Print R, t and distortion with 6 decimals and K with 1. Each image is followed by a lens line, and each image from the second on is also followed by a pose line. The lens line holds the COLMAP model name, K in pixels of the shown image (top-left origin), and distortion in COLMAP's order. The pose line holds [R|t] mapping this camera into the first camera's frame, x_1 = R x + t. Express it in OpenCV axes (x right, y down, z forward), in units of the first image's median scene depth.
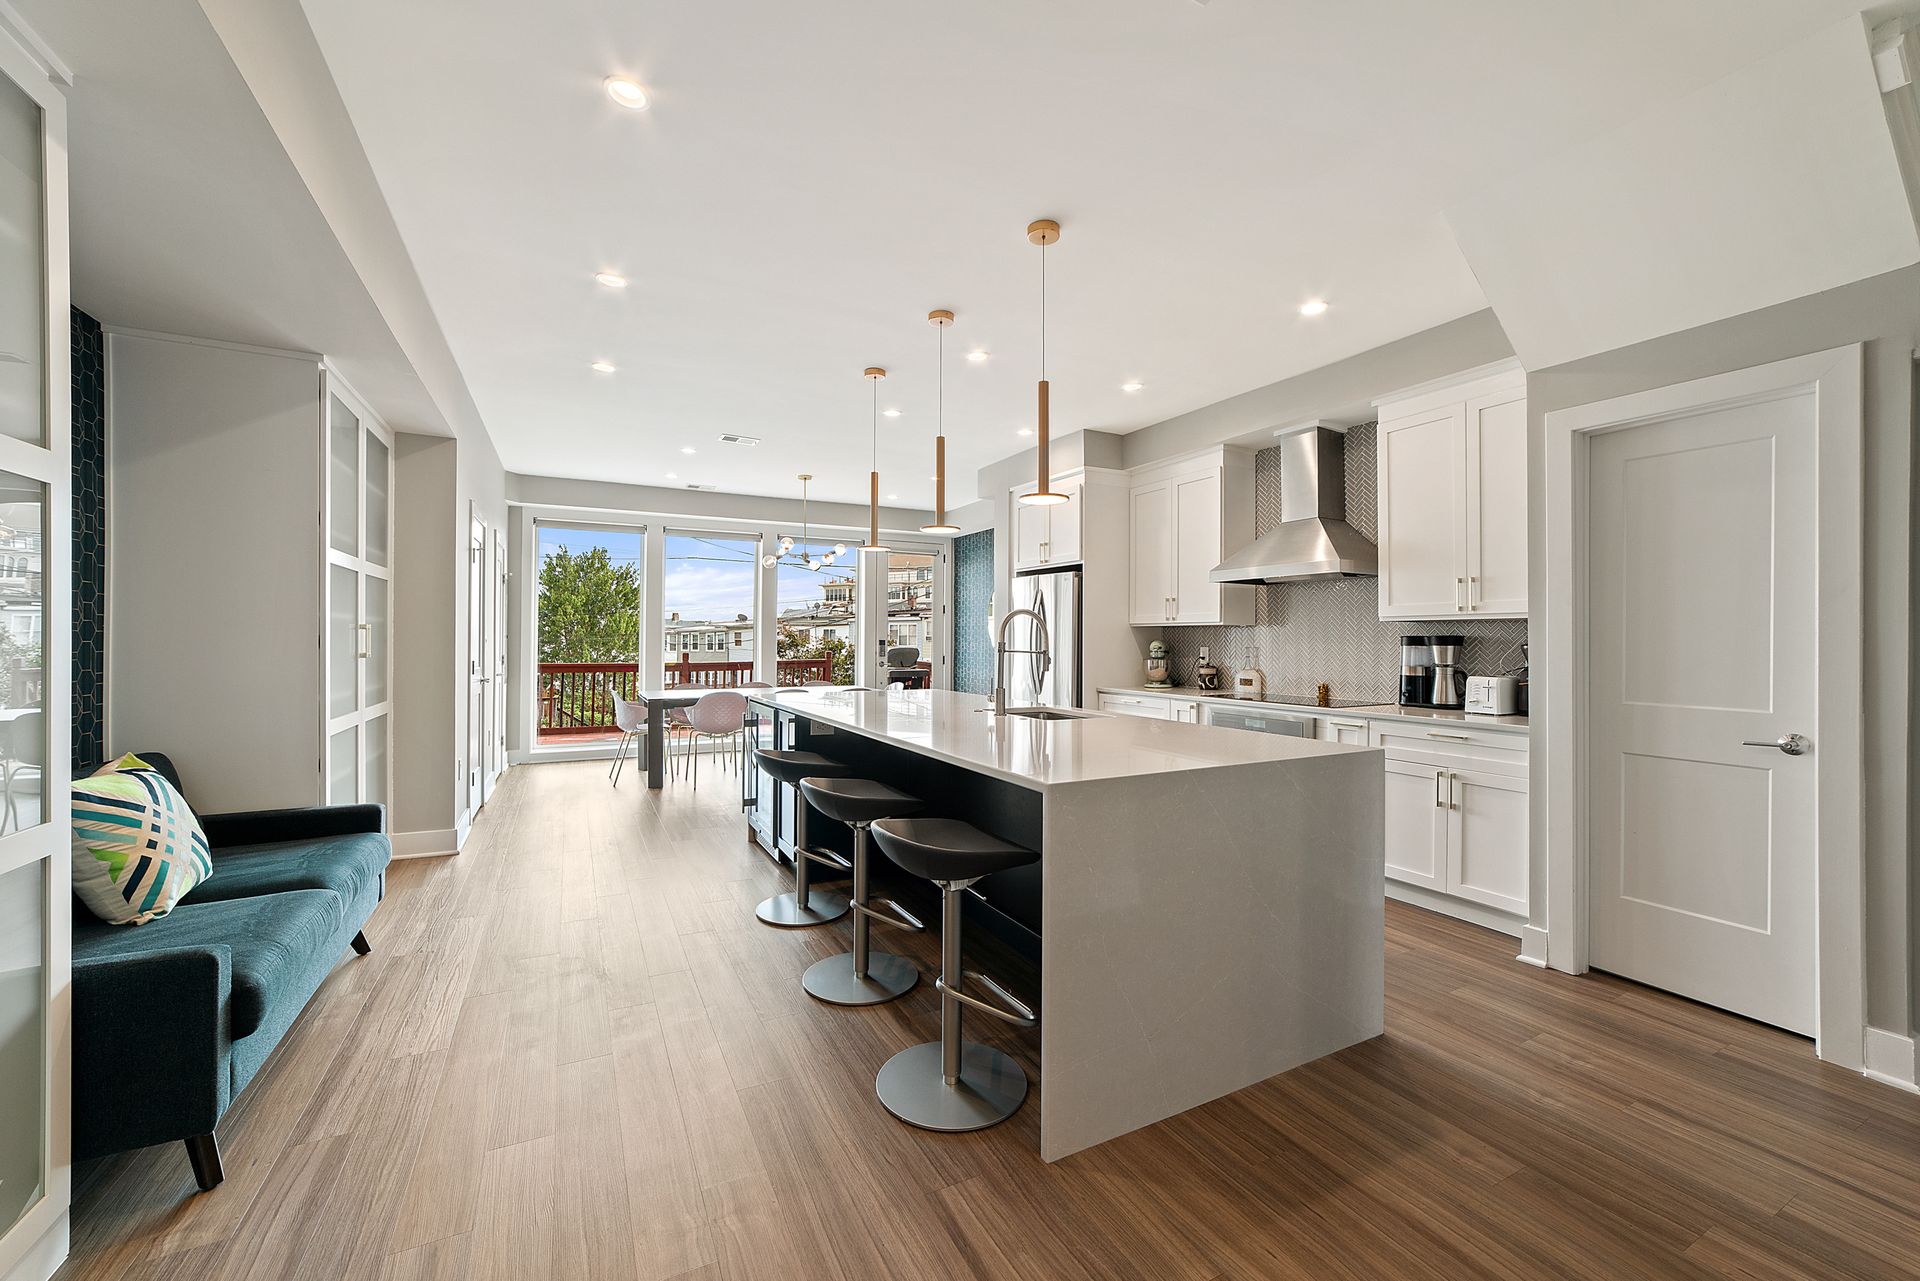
lens RADIAL K [[757.0, 0, 993.4], [0, 757.0, 640.7], [0, 0, 1]] dist [0.000532, 0.005239]
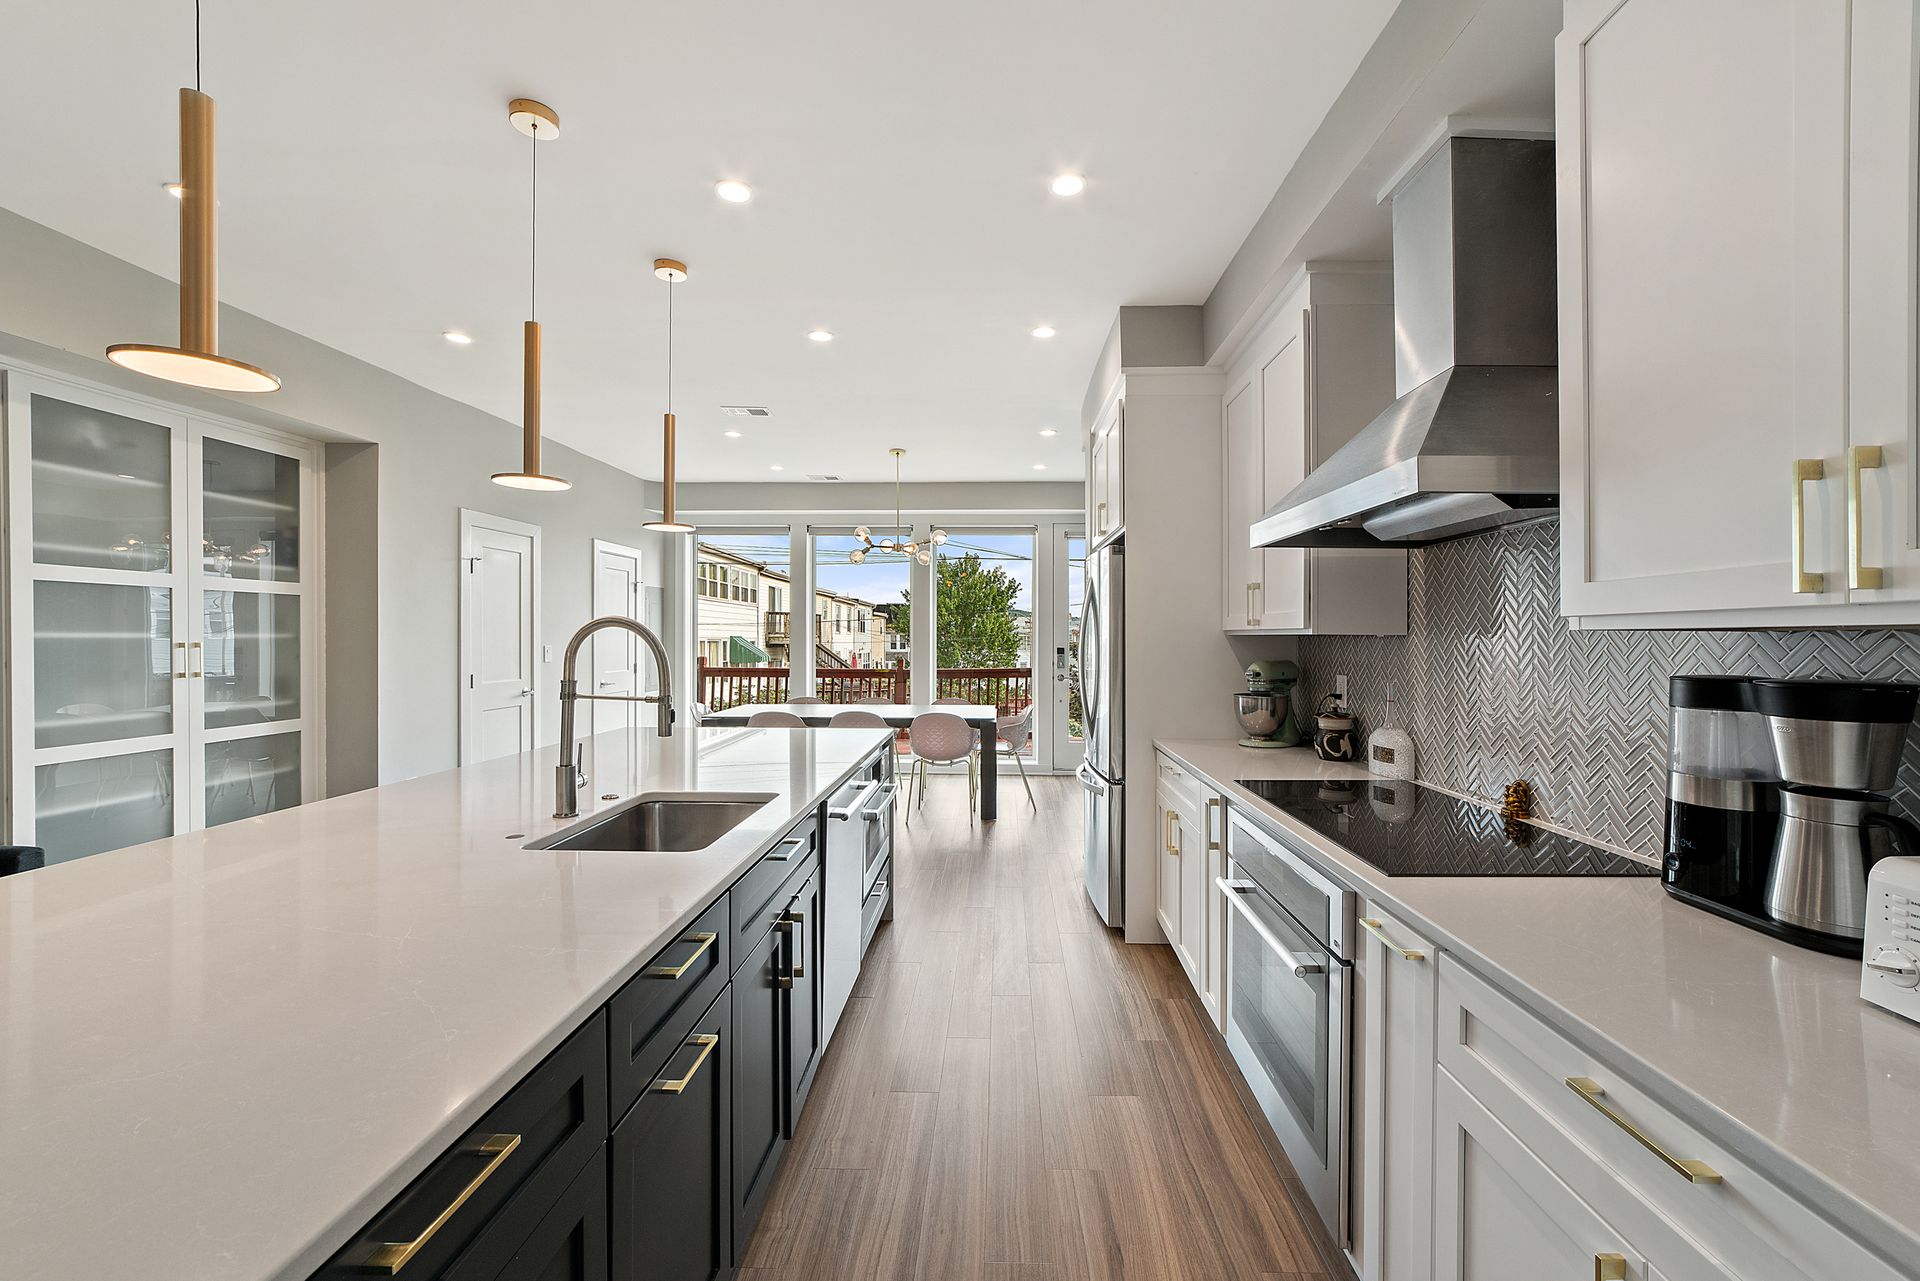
lens RADIAL K [[760.2, 0, 997.2], [0, 760.2, 635.6], [0, 0, 1]] dist [-0.027065, 0.008072]
pose [[0.870338, -0.002517, -0.492448, 0.543238], [-0.000886, 0.999977, -0.006677, -0.025280], [0.492454, 0.006248, 0.870316, 0.710803]]
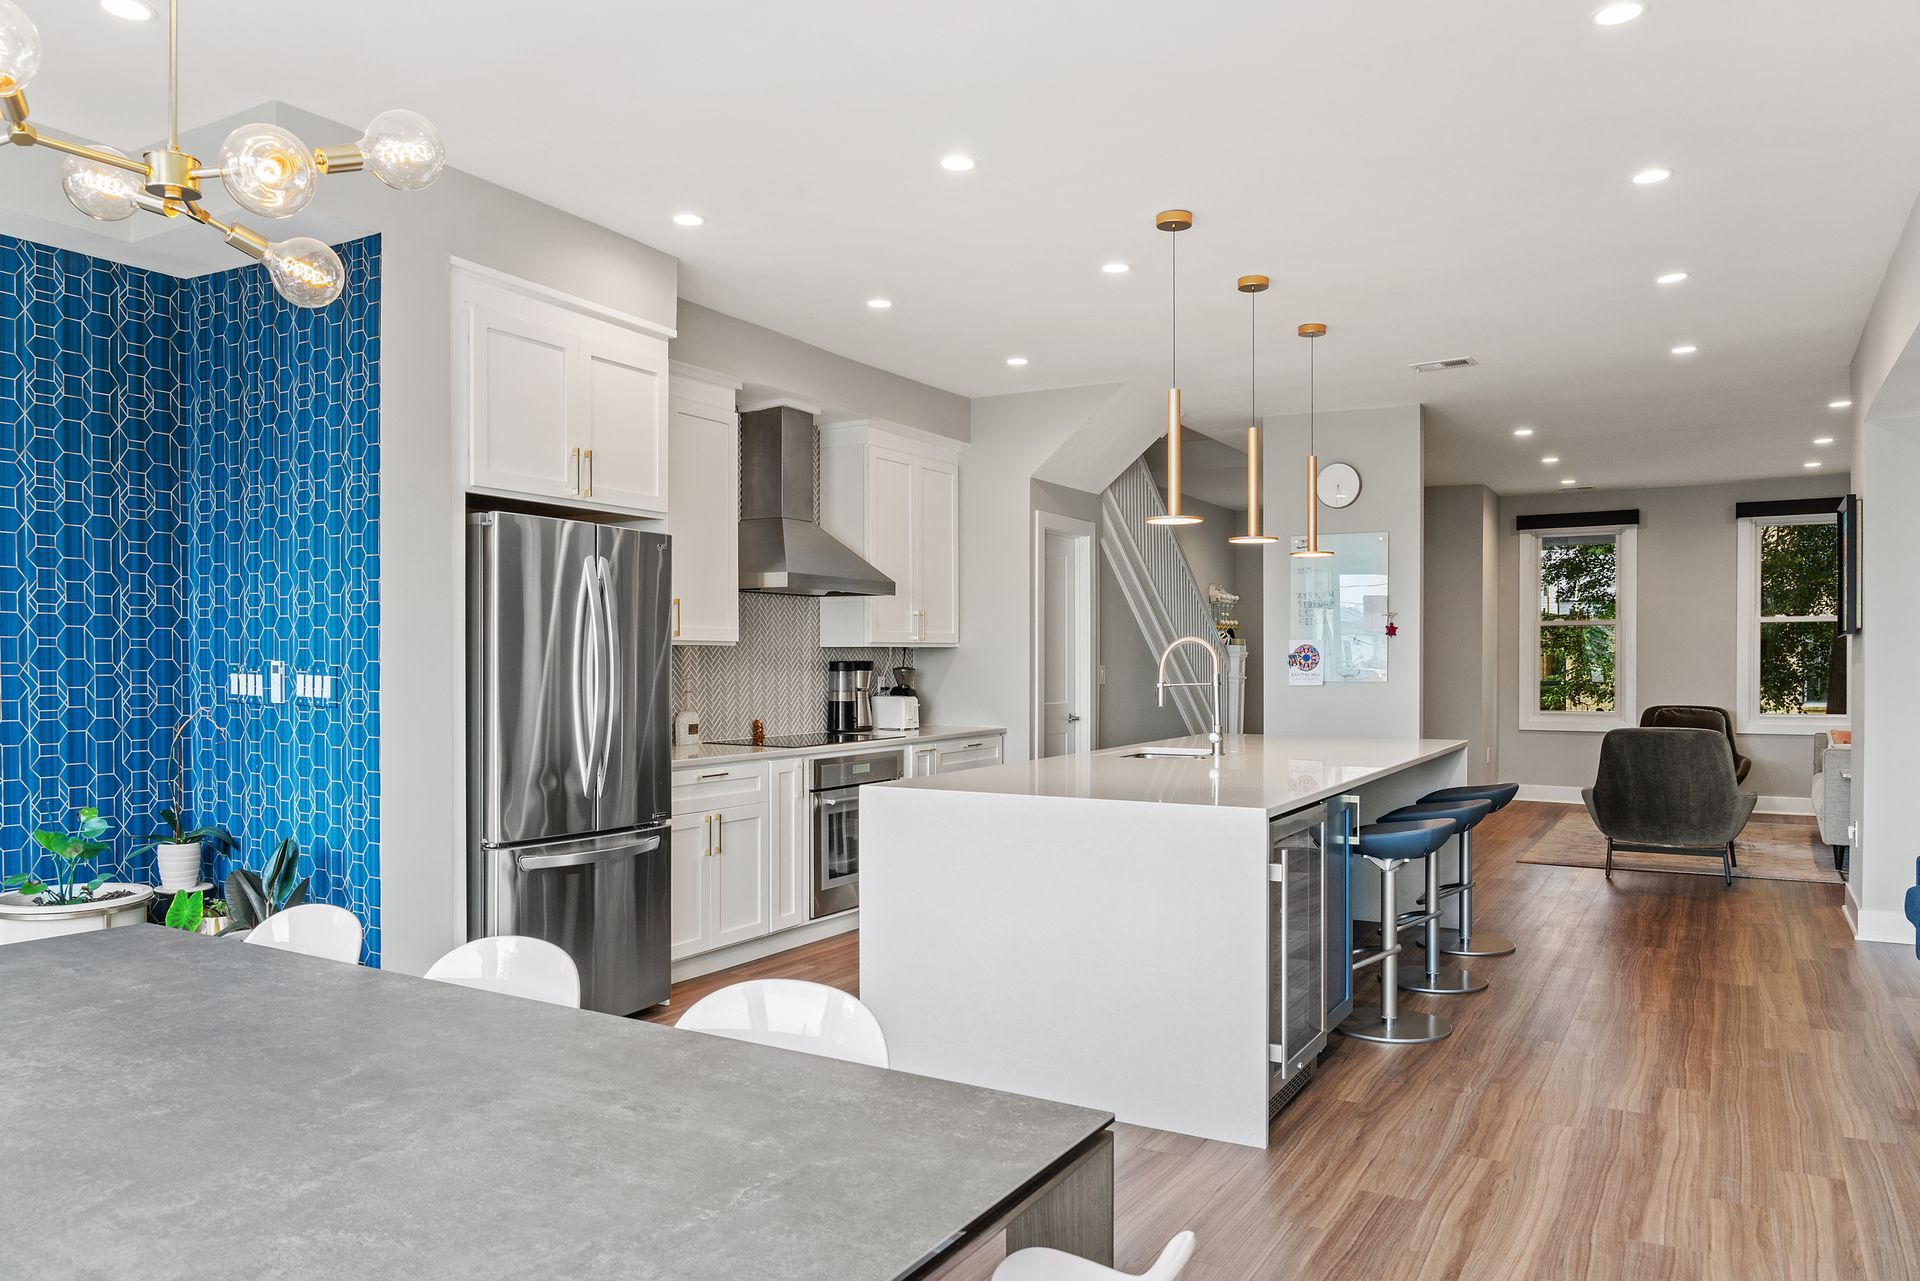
lens RADIAL K [[1344.6, 0, 960.0], [0, 1344.6, 640.5], [0, 0, 1]] dist [-0.009985, -0.004569]
pose [[-0.516822, 0.005833, 0.856073, -1.230611], [-0.002175, 0.999965, -0.008127, -0.022979], [-0.856090, -0.006063, -0.516791, 2.134120]]
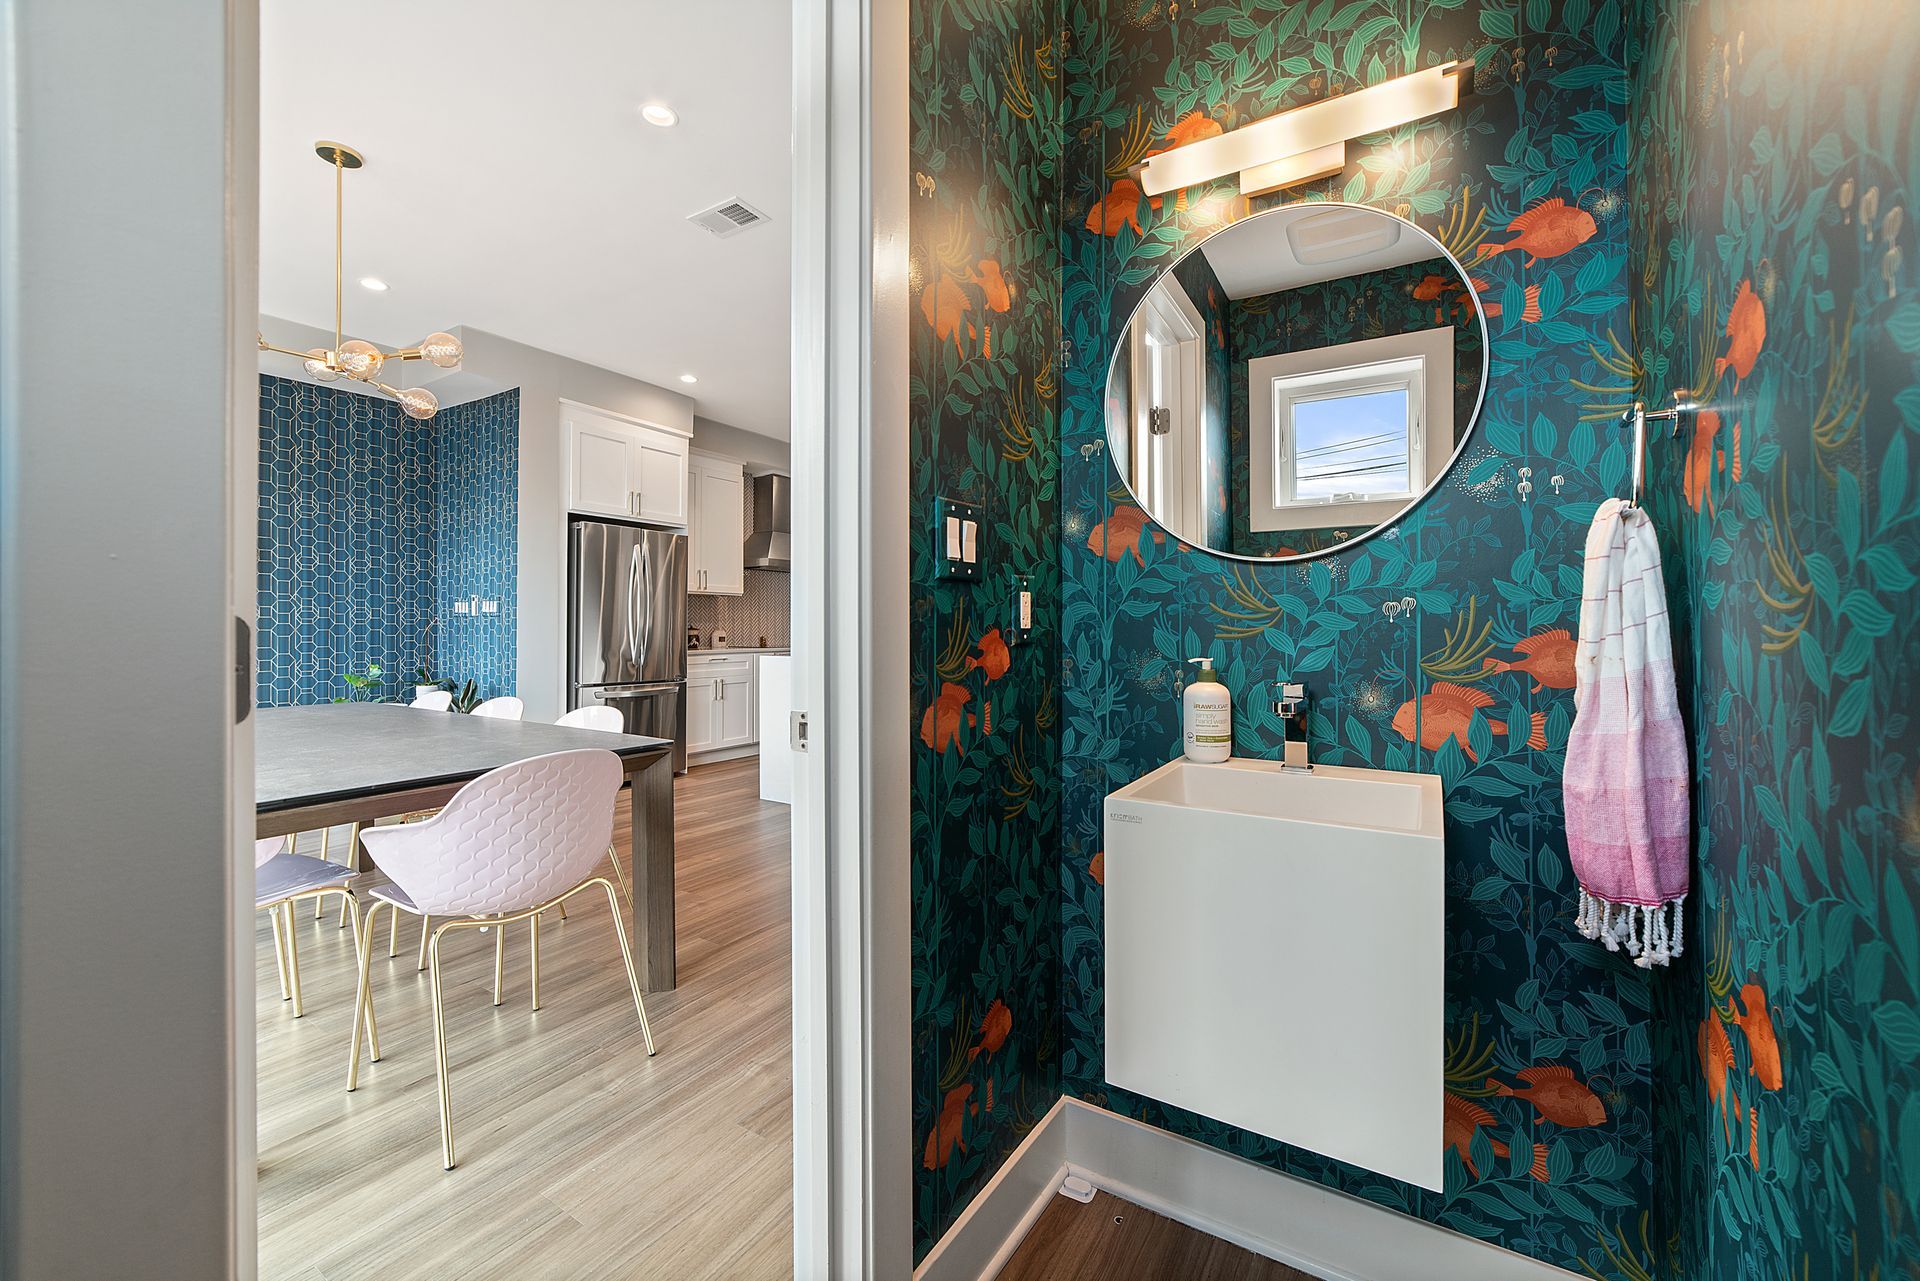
lens RADIAL K [[768.8, 0, 962.6], [0, 768.8, 593.7], [0, 0, 1]] dist [0.000046, 0.000020]
pose [[-0.493888, 0.035462, 0.868802, -1.556178], [0.004727, 0.999263, -0.038099, 0.042956], [-0.869513, -0.014710, -0.493692, 1.952619]]
